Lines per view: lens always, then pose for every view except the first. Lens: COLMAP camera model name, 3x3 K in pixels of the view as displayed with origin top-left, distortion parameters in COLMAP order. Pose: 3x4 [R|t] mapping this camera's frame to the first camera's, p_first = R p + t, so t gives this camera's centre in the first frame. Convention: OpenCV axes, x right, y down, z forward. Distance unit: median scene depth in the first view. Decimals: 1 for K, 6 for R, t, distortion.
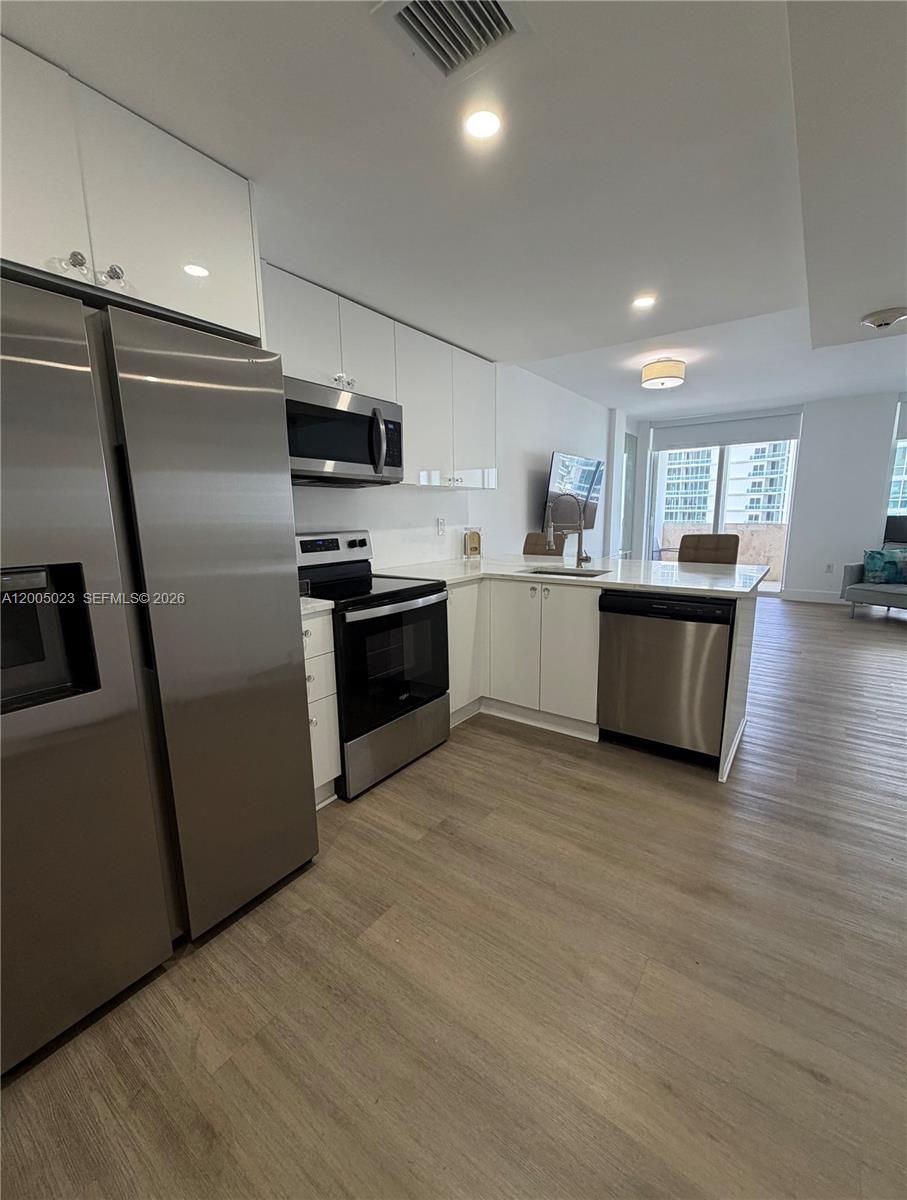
lens RADIAL K [[484.0, 0, 454.0], [0, 484.0, 599.4], [0, 0, 1]] dist [-0.000392, -0.000005]
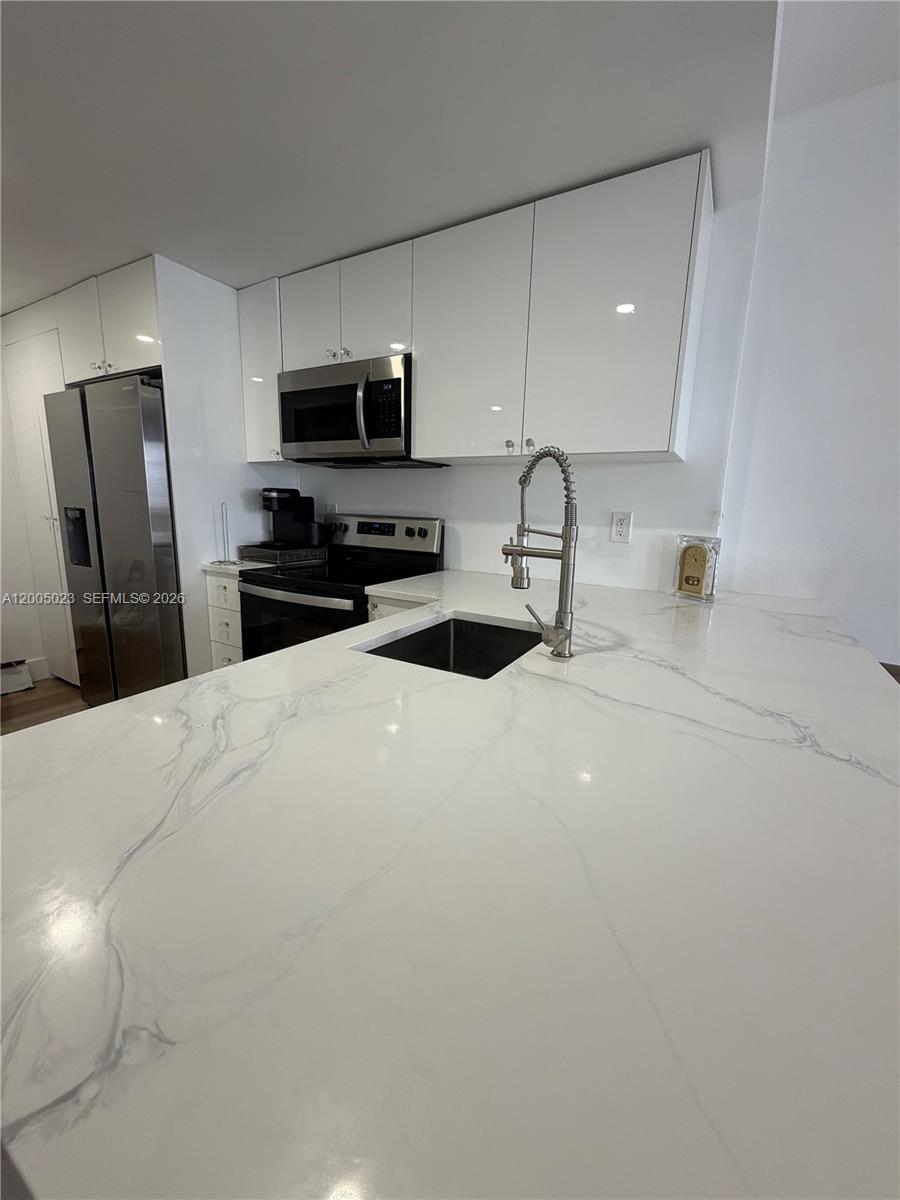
lens RADIAL K [[480.6, 0, 448.5], [0, 480.6, 599.5], [0, 0, 1]] dist [0.000893, 0.000020]
pose [[0.101665, 0.209606, -0.972486, 0.686641], [-0.205293, 0.960931, 0.185653, -0.177358], [0.973406, 0.180770, 0.140723, 0.990533]]
